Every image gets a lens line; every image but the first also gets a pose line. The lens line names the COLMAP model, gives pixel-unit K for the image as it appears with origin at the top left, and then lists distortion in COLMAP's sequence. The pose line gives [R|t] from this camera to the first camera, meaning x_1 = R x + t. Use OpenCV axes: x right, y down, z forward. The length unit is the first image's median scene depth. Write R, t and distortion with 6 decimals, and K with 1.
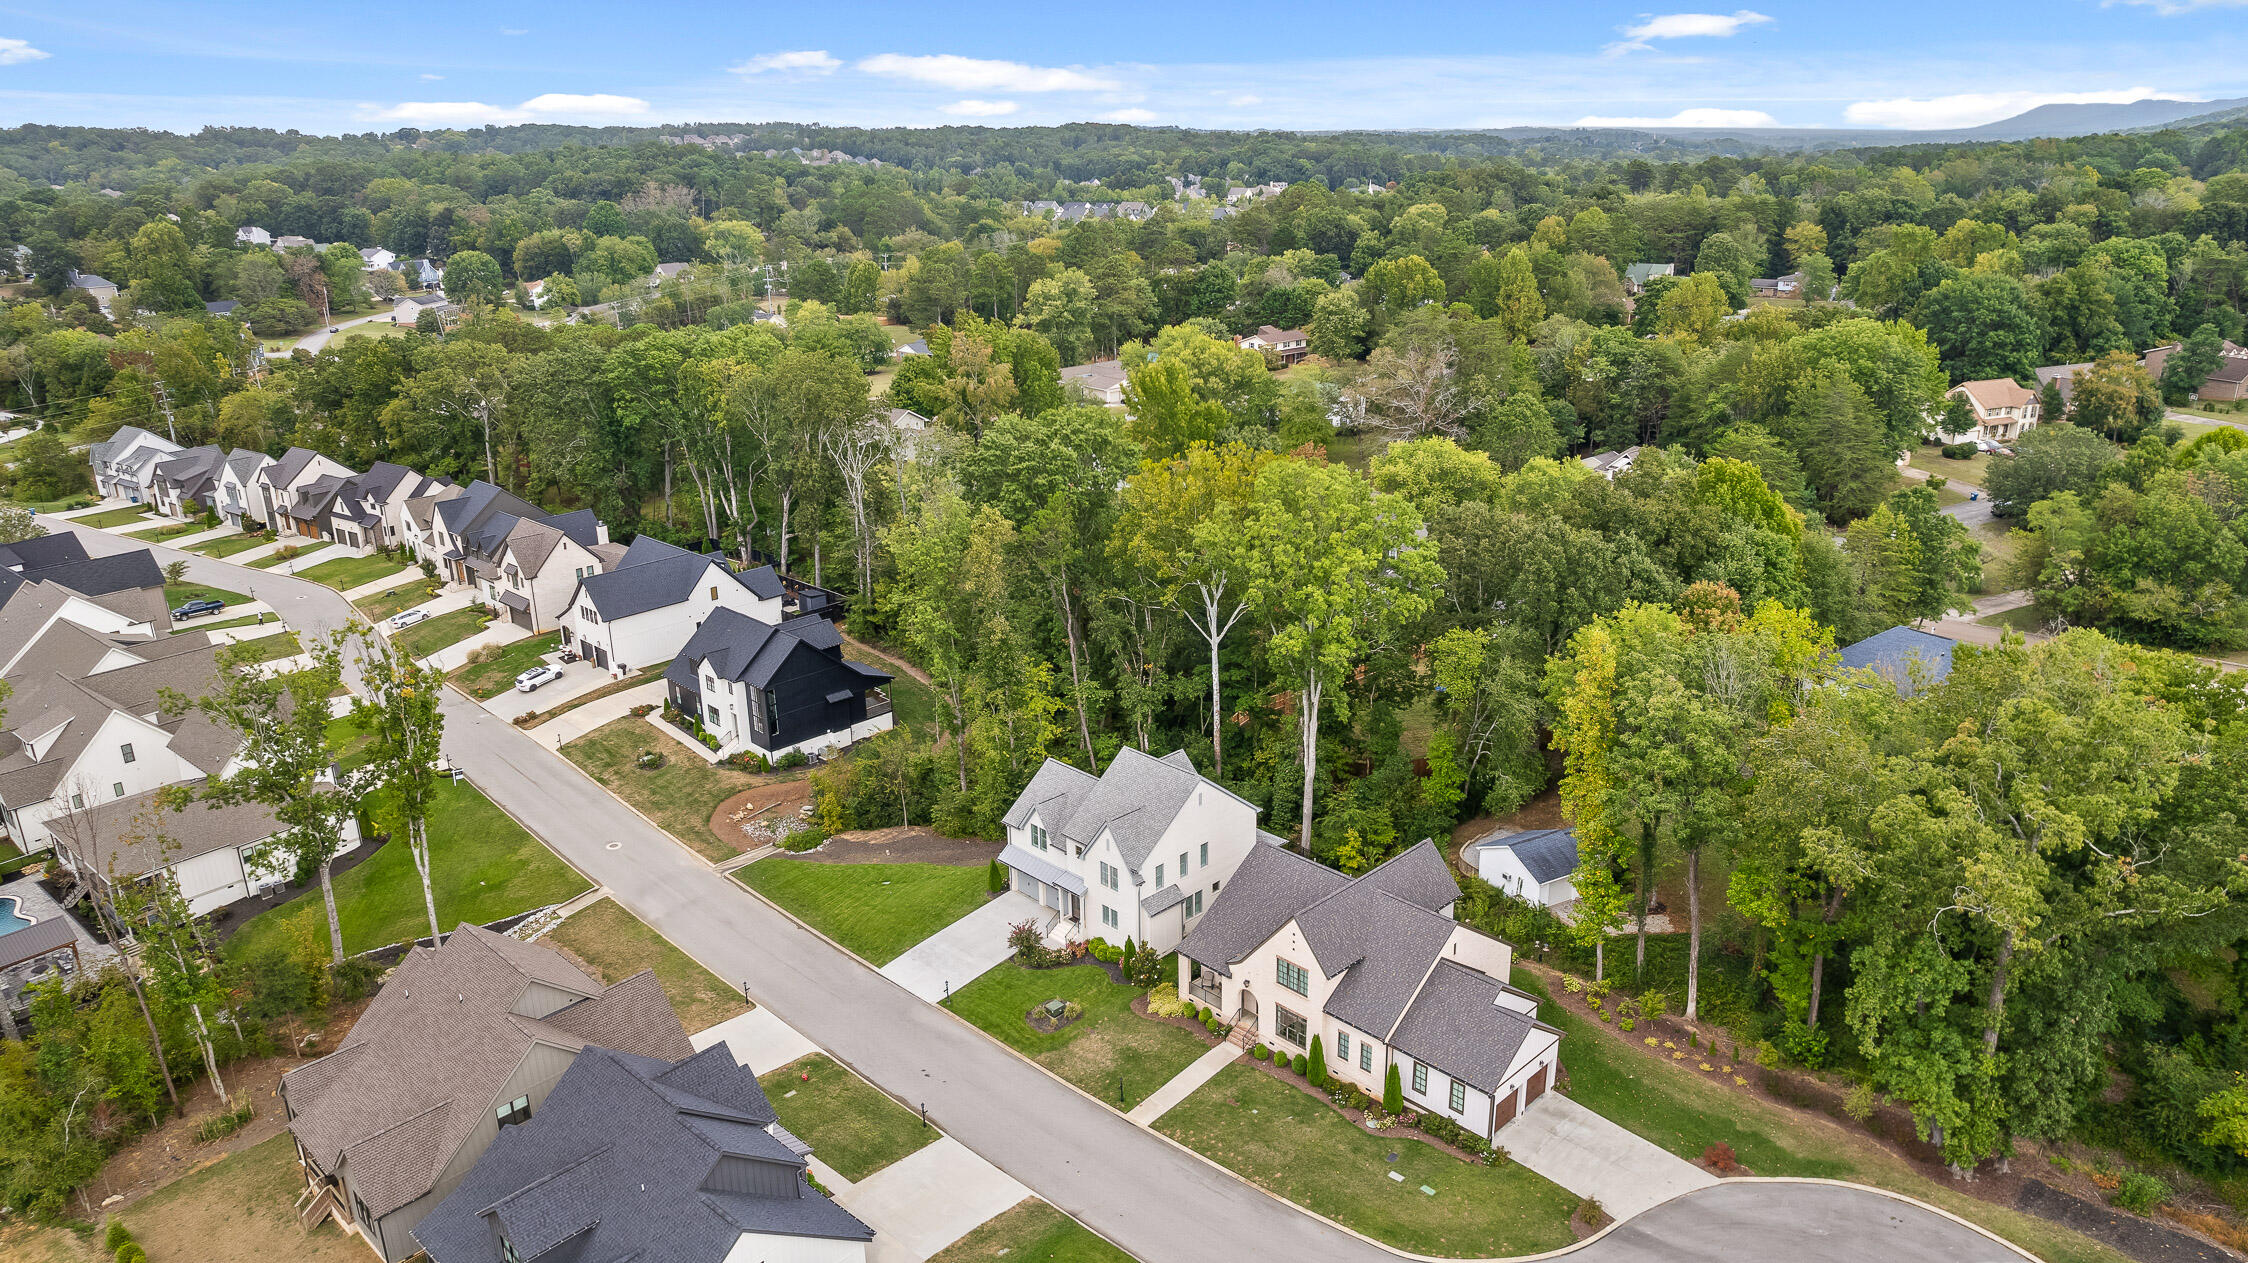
lens RADIAL K [[1475.9, 0, 1132.6], [0, 1475.9, 621.1], [0, 0, 1]] dist [-0.092669, 0.090874]
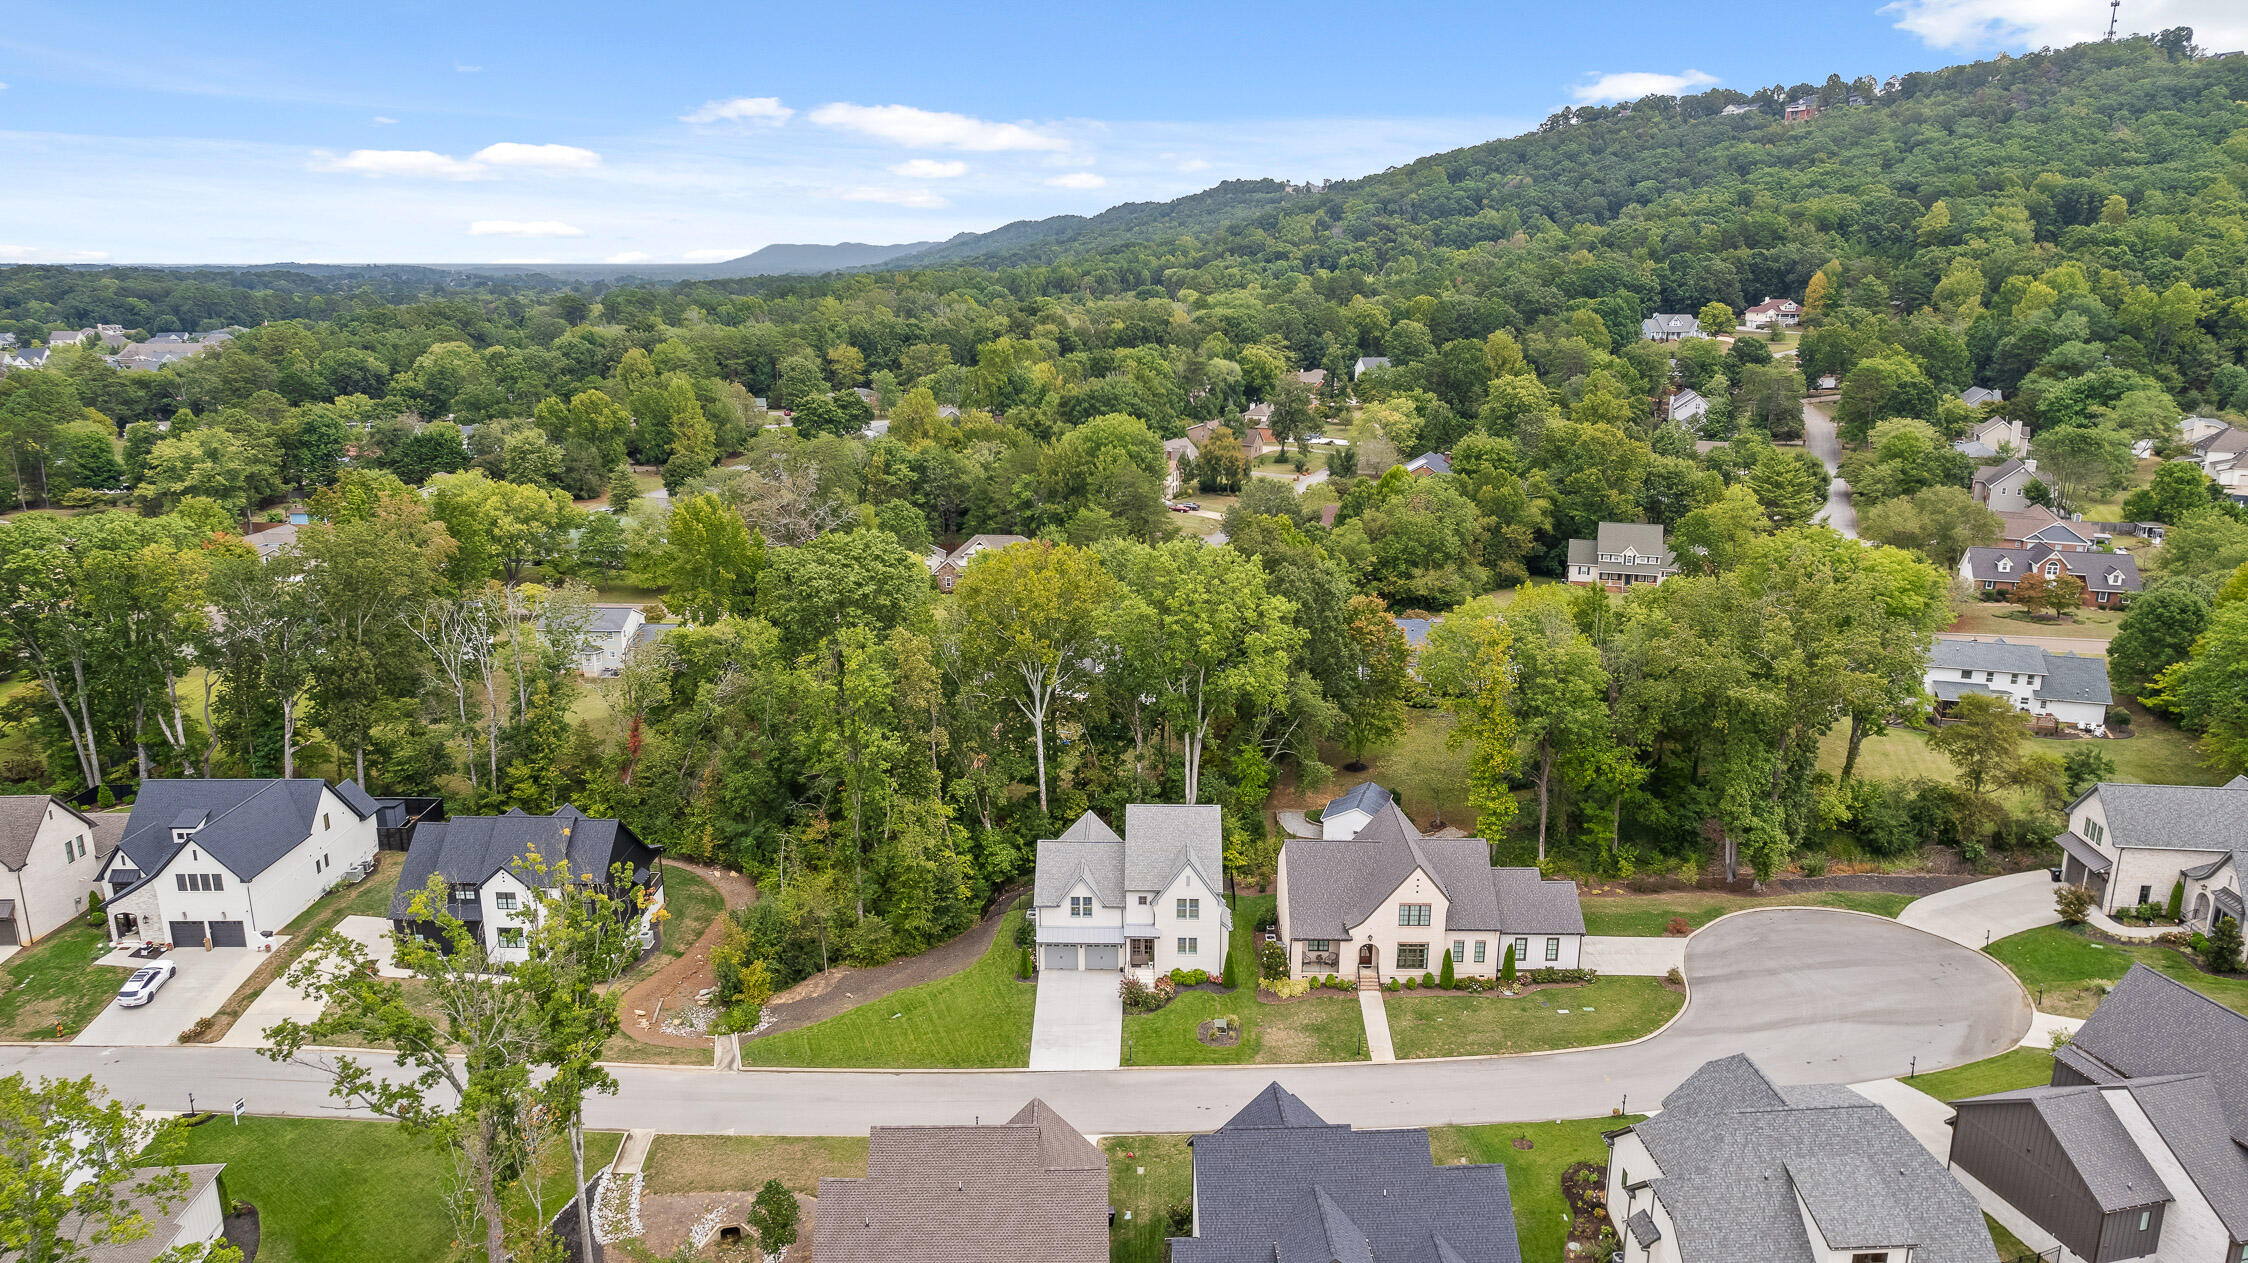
lens RADIAL K [[1454.8, 0, 1134.6], [0, 1454.8, 621.3], [0, 0, 1]] dist [-0.080371, 0.070157]
pose [[0.711576, -0.151849, 0.686004, -0.627245], [0.208606, 0.978000, 0.000101, -0.044040], [-0.670927, 0.143032, 0.727598, 0.136192]]
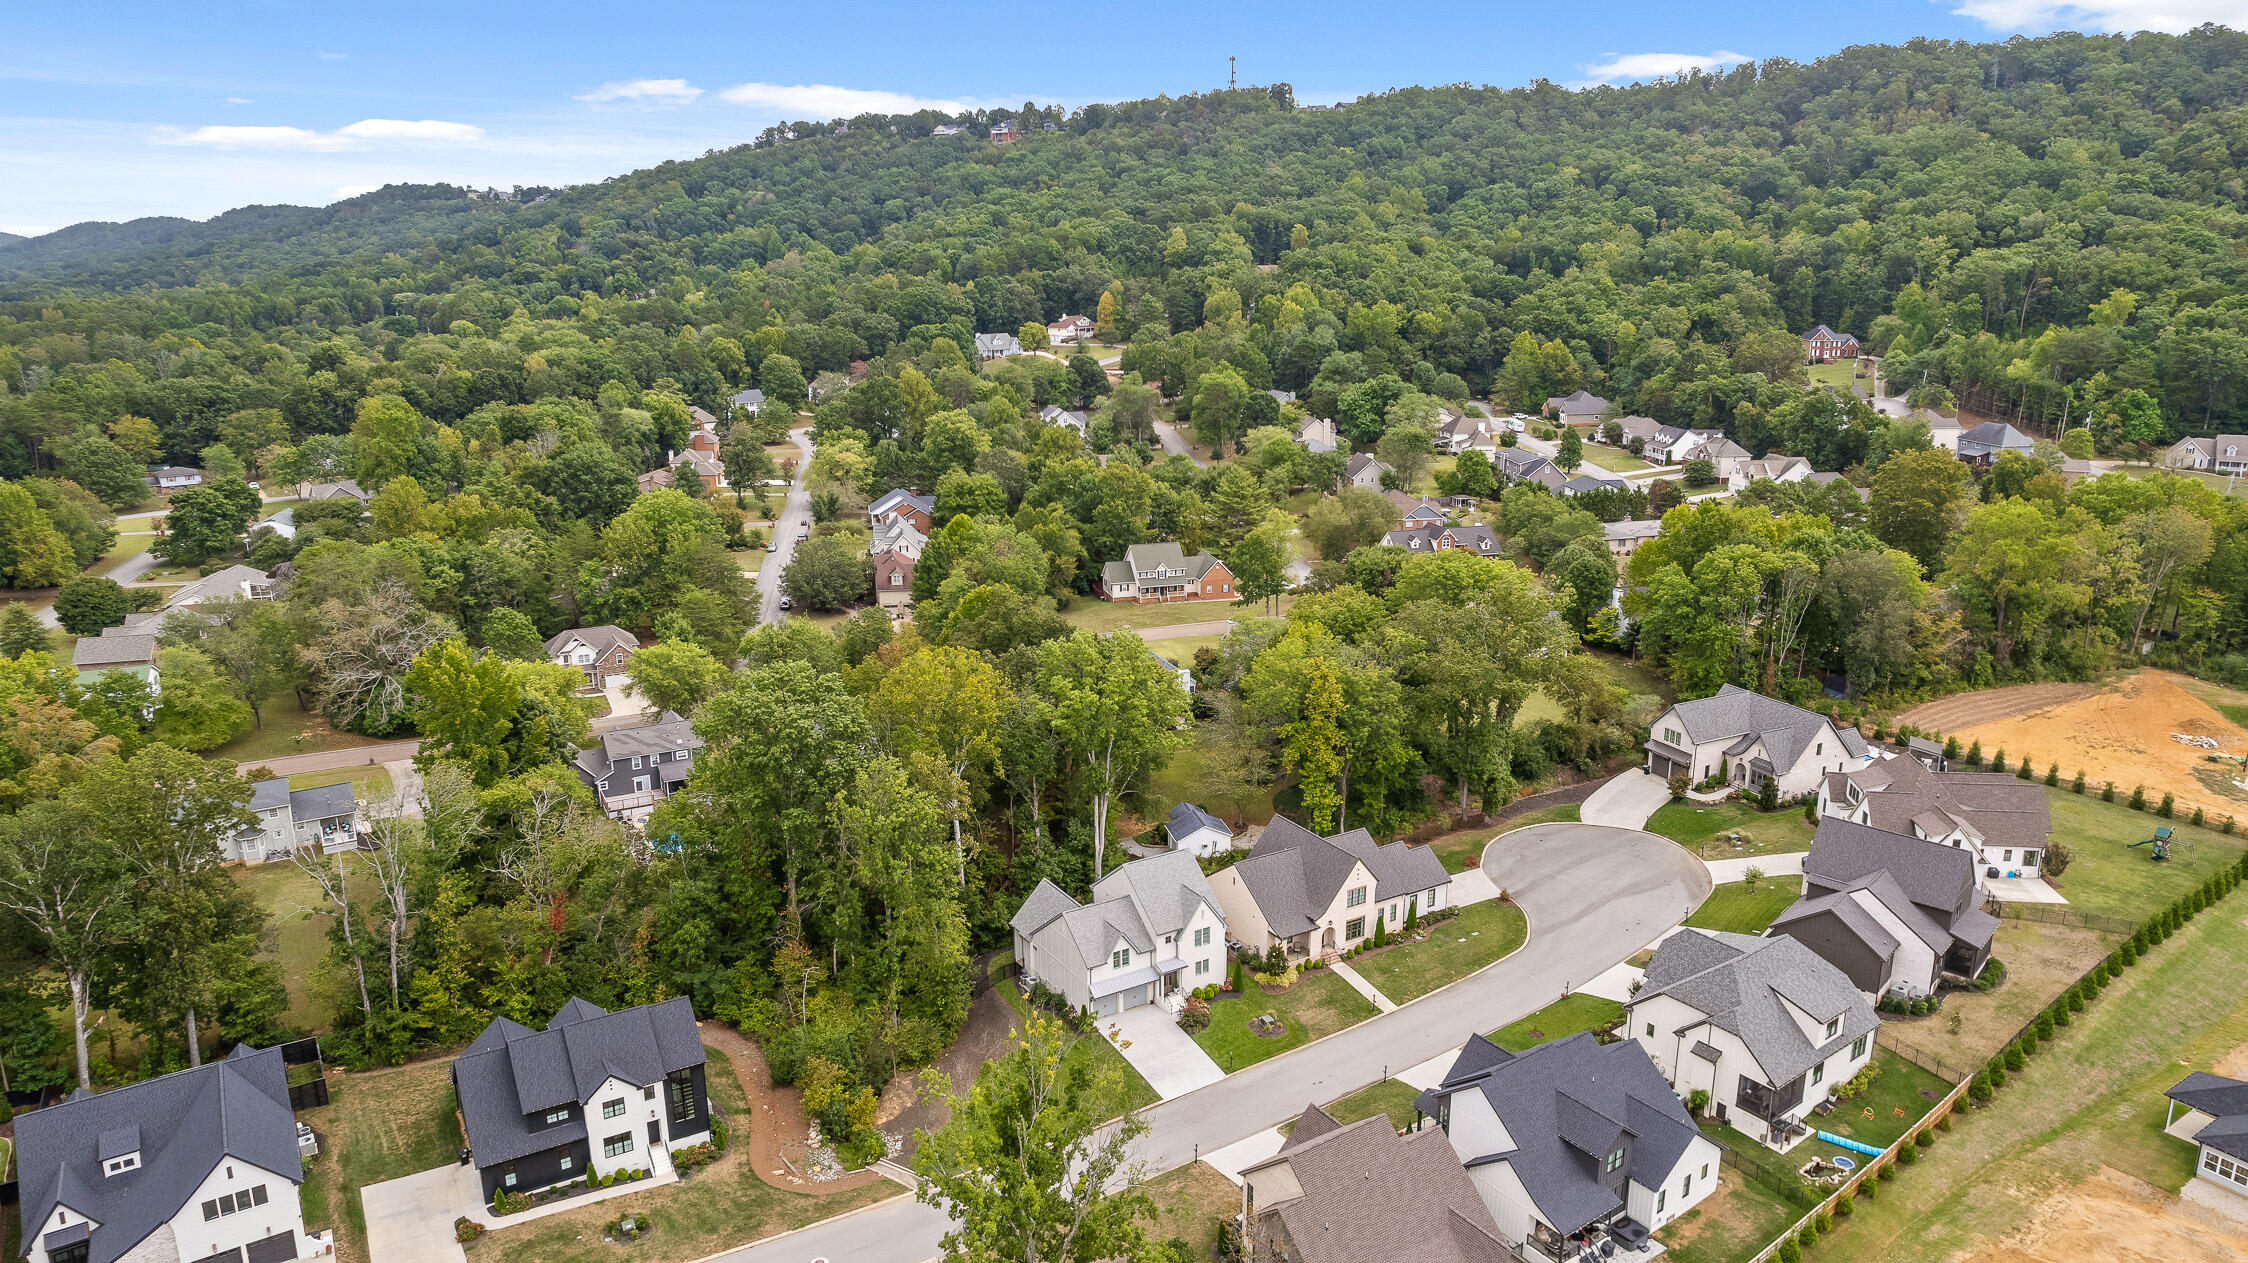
lens RADIAL K [[1432.7, 0, 1131.6], [0, 1432.7, 630.0], [0, 0, 1]] dist [-0.076094, 0.066300]
pose [[0.230161, -0.234708, 0.944425, -0.984824], [0.309844, 0.937649, 0.157514, -0.264396], [-0.922509, 0.256371, 0.288533, 0.475239]]
